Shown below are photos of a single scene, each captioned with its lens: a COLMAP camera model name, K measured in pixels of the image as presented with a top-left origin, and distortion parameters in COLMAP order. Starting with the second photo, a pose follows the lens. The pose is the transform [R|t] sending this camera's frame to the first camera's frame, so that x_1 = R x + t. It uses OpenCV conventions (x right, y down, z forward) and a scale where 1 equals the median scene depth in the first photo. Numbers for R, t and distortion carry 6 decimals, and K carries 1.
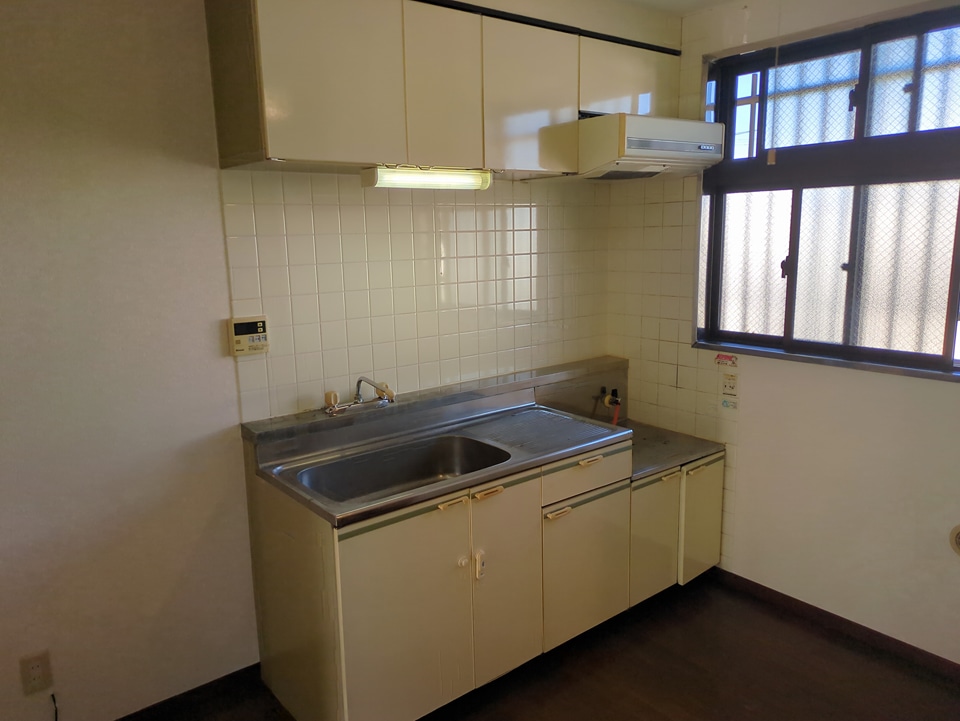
lens RADIAL K [[714.5, 0, 482.3], [0, 714.5, 357.6], [0, 0, 1]] dist [0.007791, 0.003905]
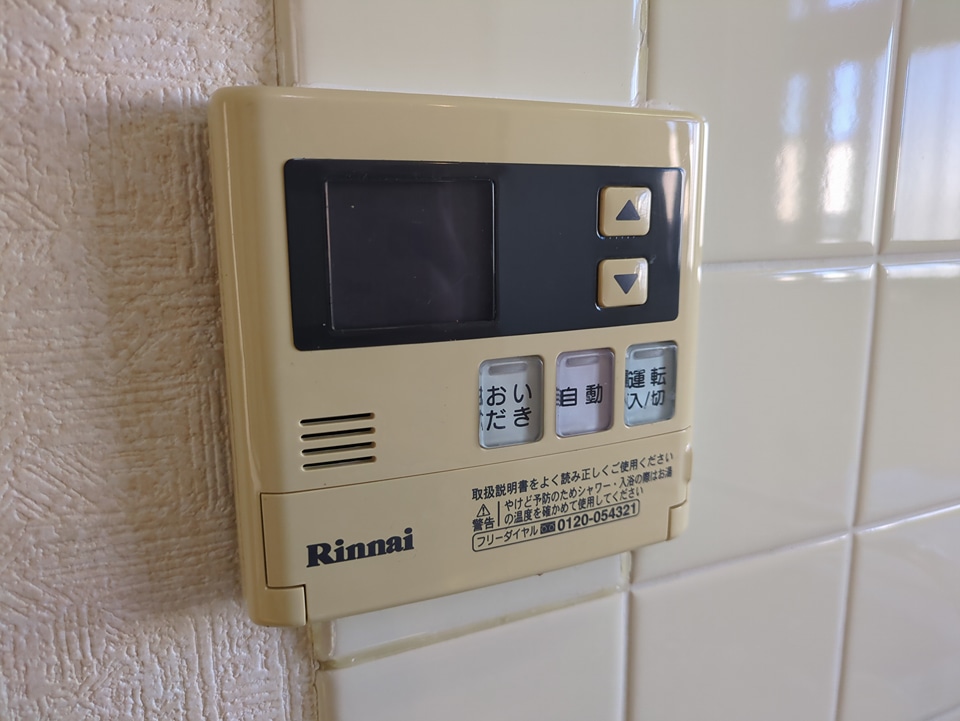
lens RADIAL K [[714.5, 0, 478.8], [0, 714.5, 360.8], [0, 0, 1]] dist [0.007791, 0.003905]
pose [[0.971181, 0.053092, -0.232354, -0.302881], [-0.049680, 0.998554, 0.020518, -0.030567], [0.233107, -0.008383, 0.972415, 0.906458]]
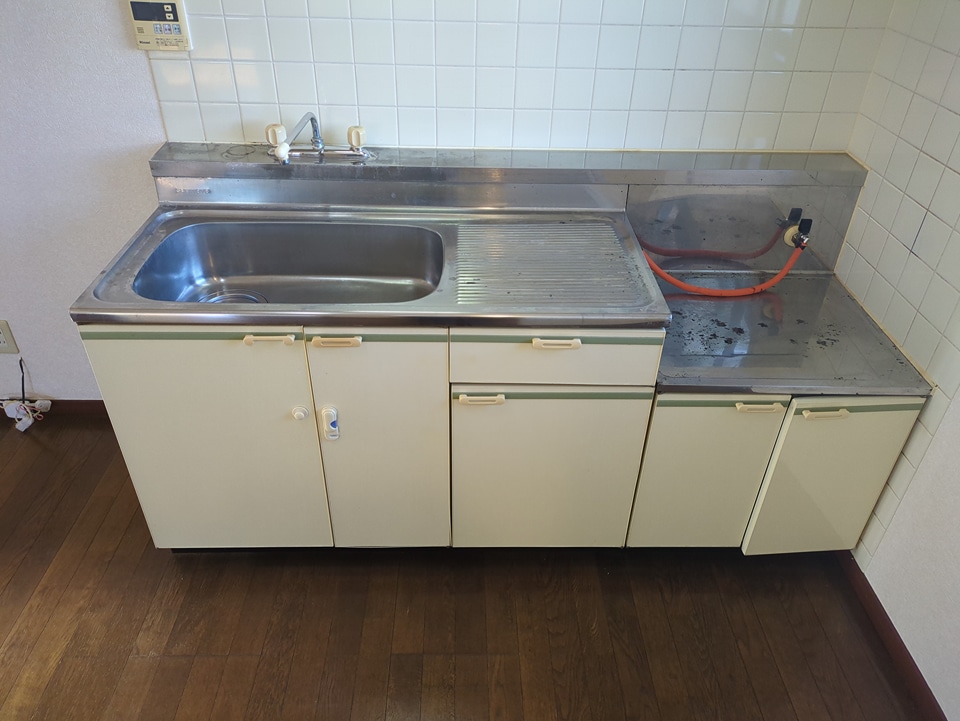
lens RADIAL K [[714.5, 0, 479.5], [0, 714.5, 360.4], [0, 0, 1]] dist [0.007791, 0.003905]
pose [[0.795092, 0.382780, -0.470434, 0.404932], [-0.153095, 0.877221, 0.455022, -0.109993], [0.586847, -0.289763, 0.756074, 0.528917]]
